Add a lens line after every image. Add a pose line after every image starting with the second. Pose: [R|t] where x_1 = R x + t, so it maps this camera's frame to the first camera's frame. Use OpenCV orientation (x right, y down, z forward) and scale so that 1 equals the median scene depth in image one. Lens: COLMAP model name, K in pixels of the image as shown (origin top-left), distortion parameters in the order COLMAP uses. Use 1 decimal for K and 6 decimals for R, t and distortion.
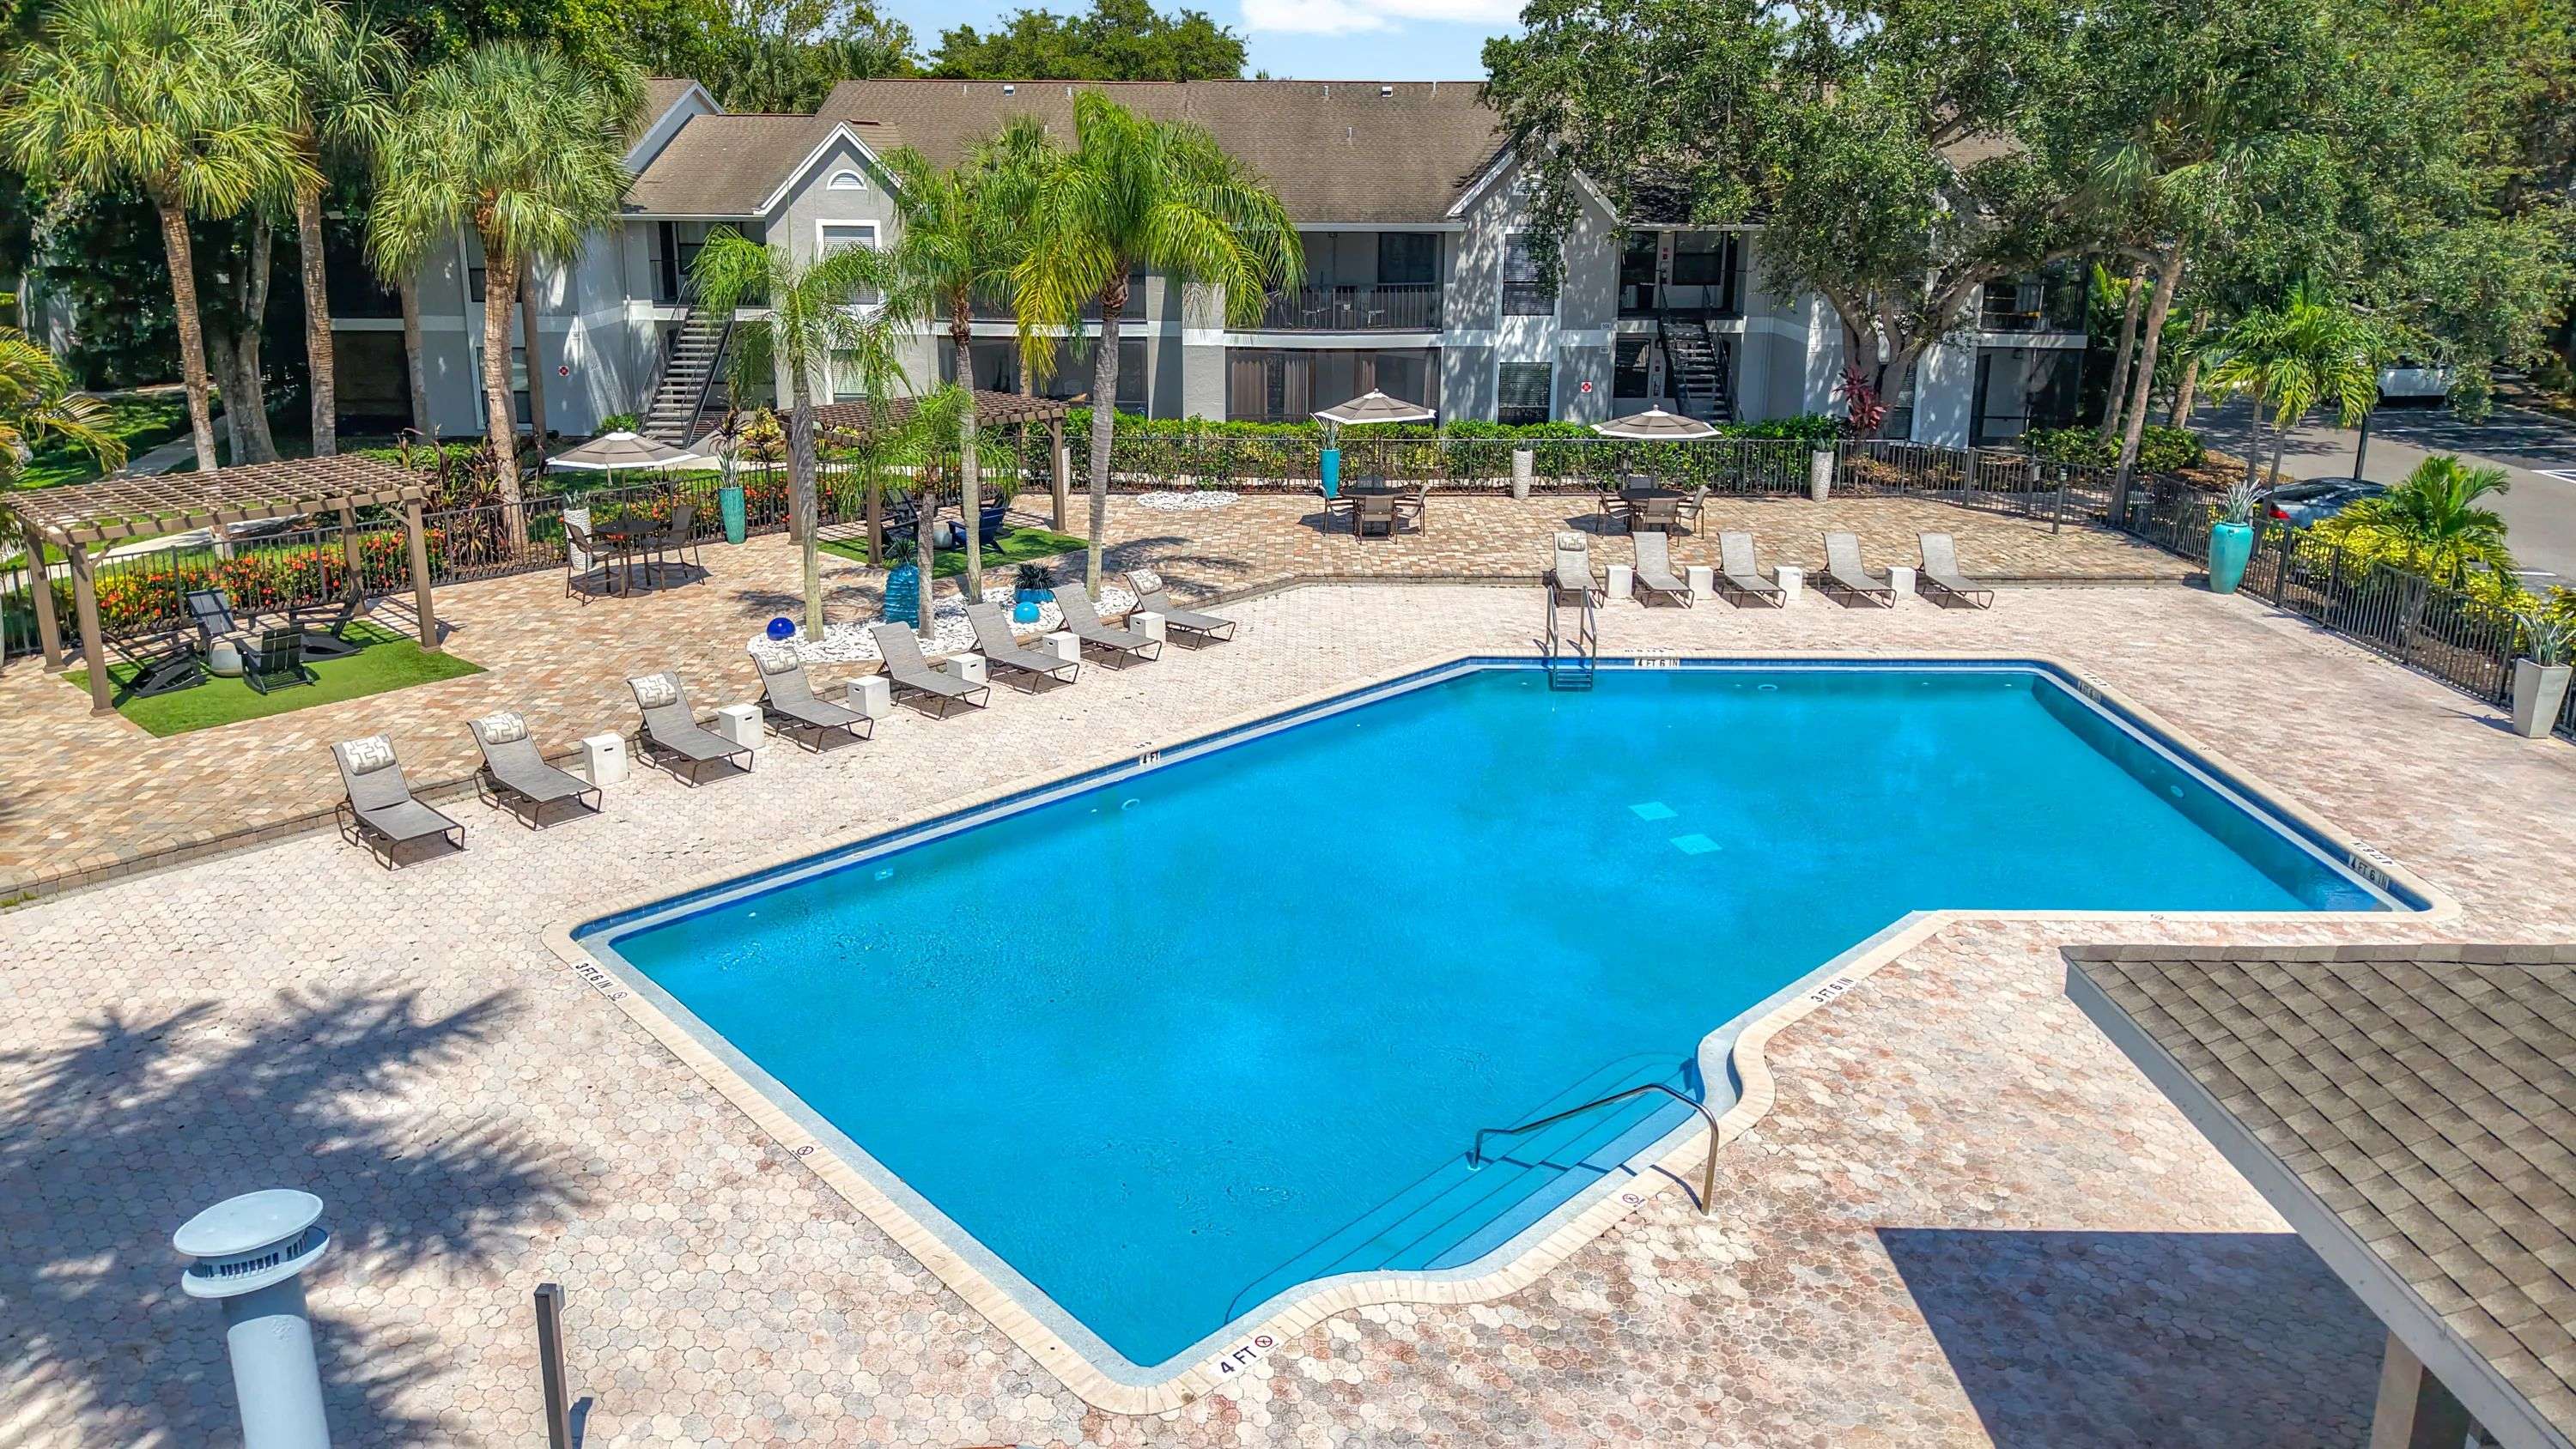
lens RADIAL K [[1636.9, 0, 1218.7], [0, 1636.9, 715.4], [0, 0, 1]] dist [0.000571, -0.000545]
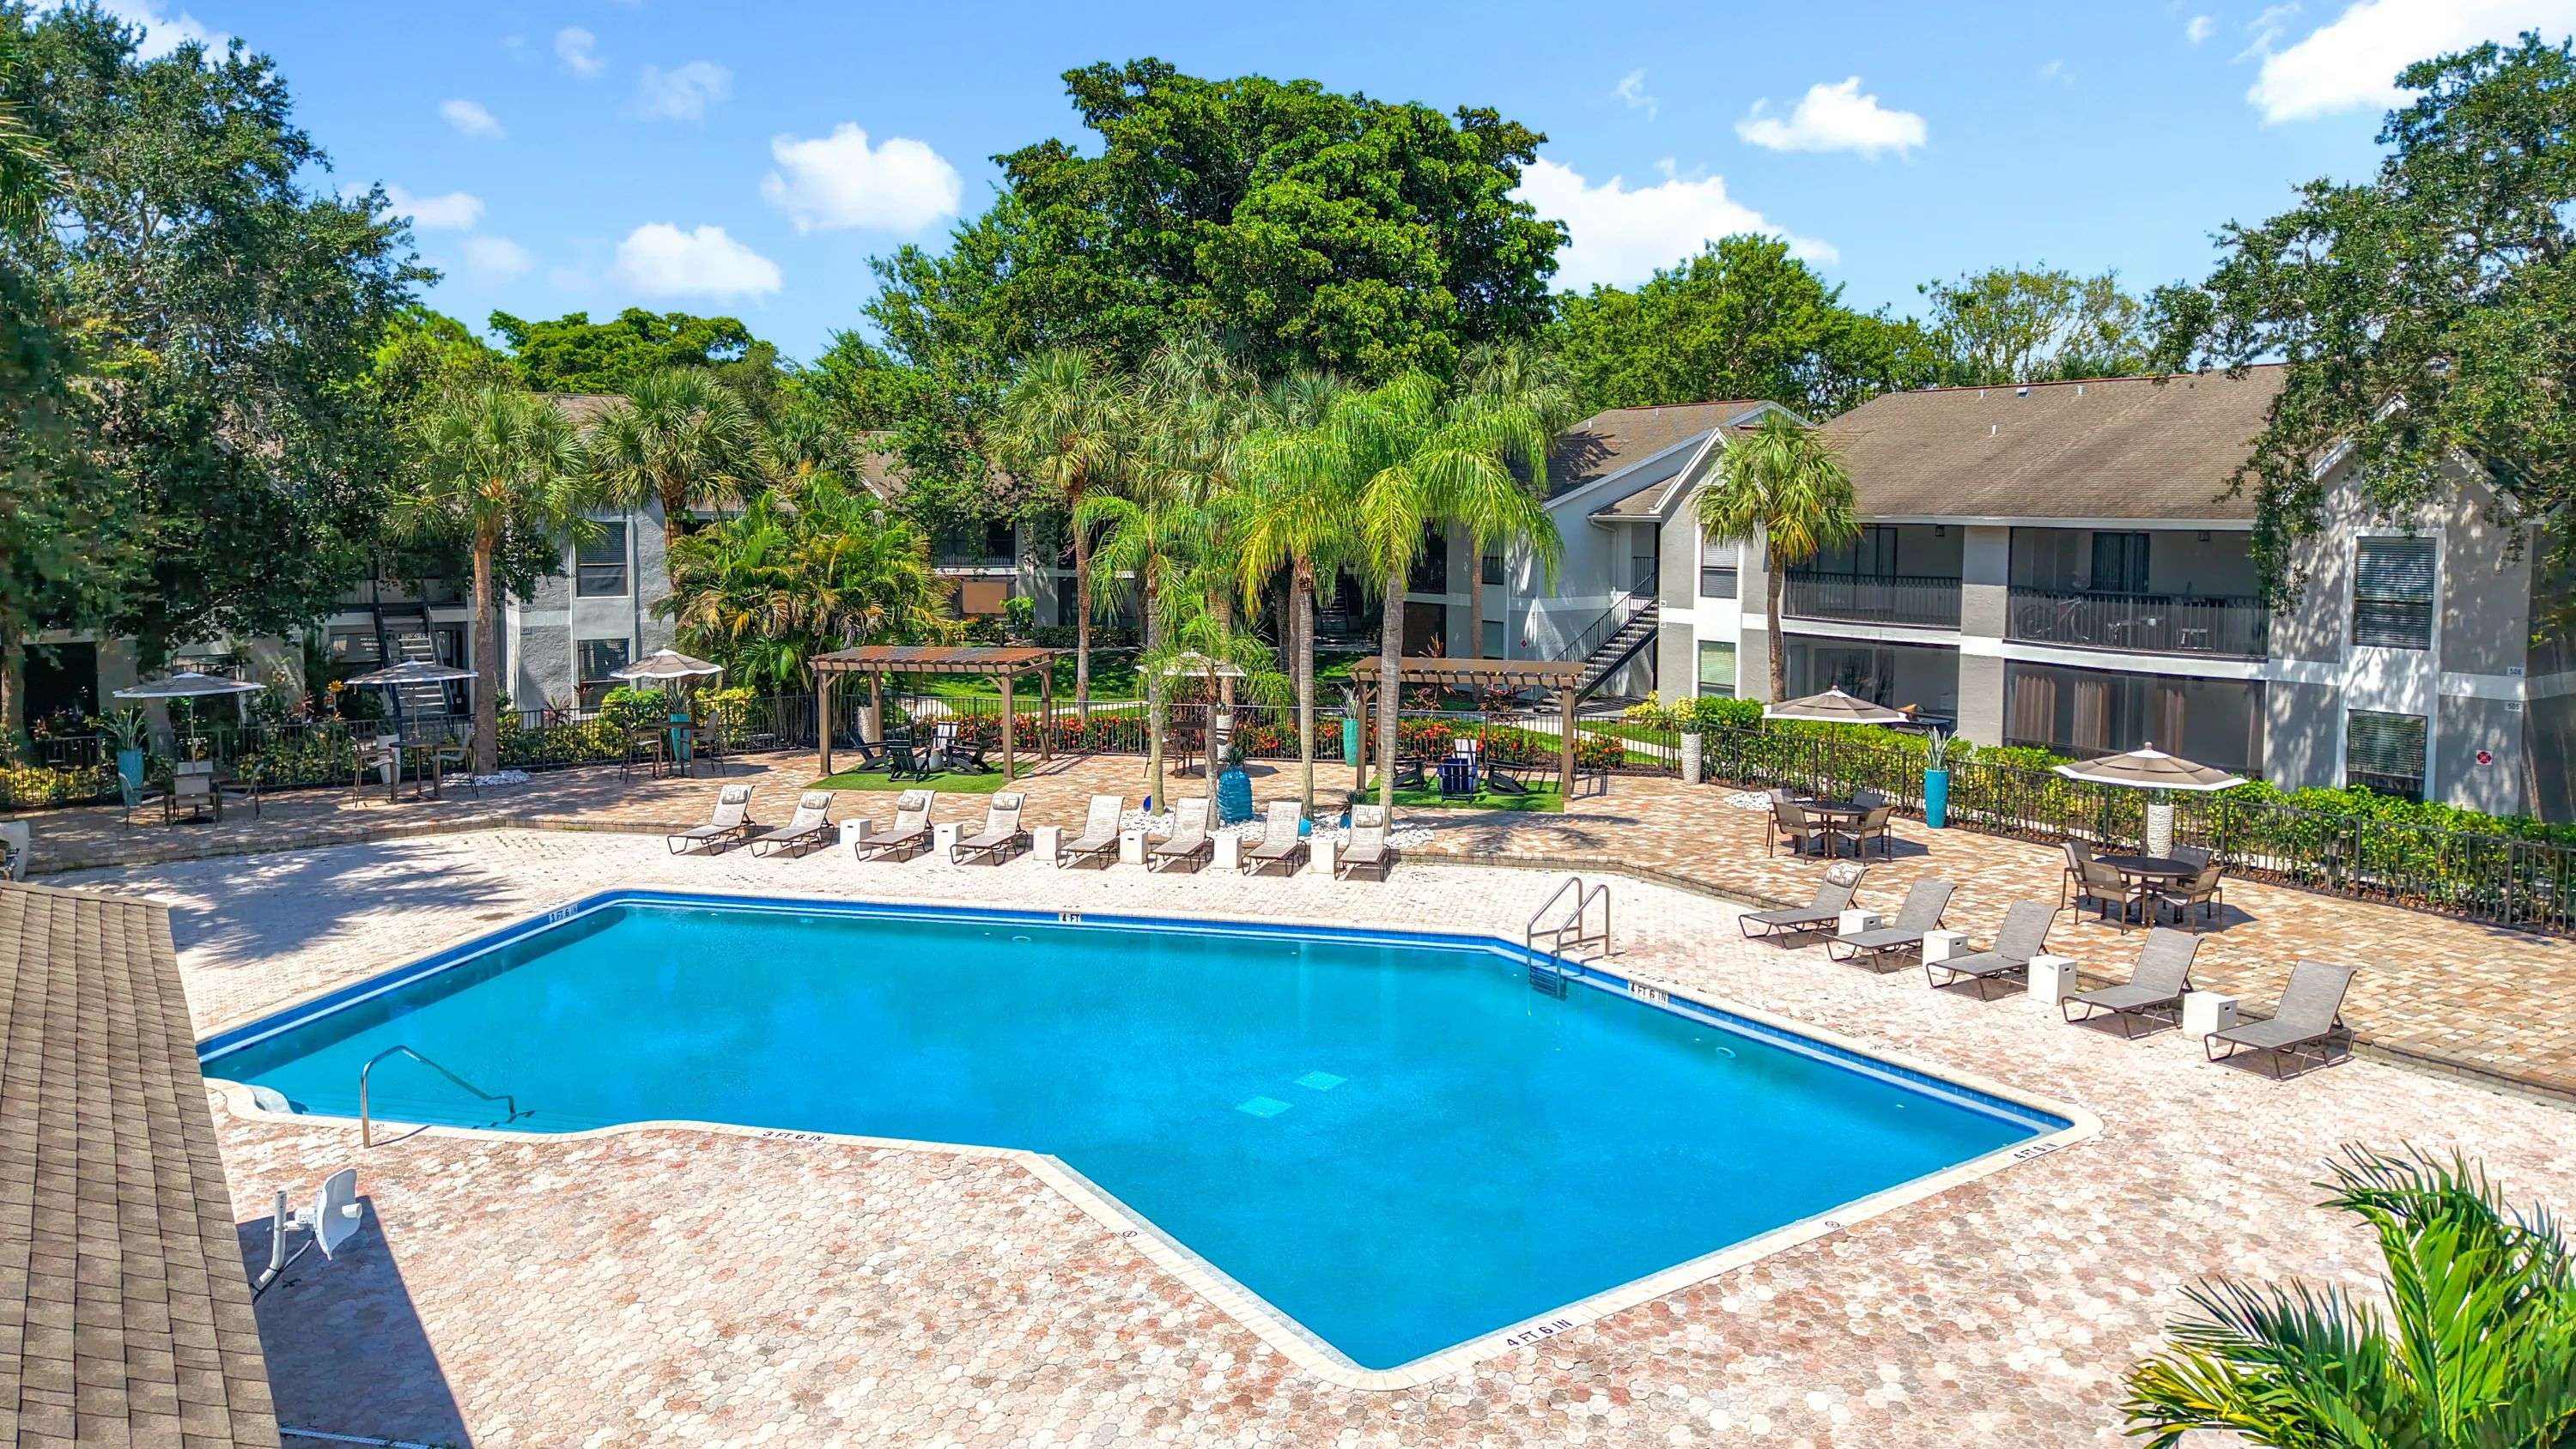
lens RADIAL K [[1742.8, 0, 1296.1], [0, 1742.8, 691.6], [0, 0, 1]] dist [0.010768, -0.000601]
pose [[0.572538, 0.086509, -0.815302, 0.540667], [-0.270247, 0.958756, -0.088048, -0.033023], [0.774059, 0.270744, 0.572303, 0.208699]]
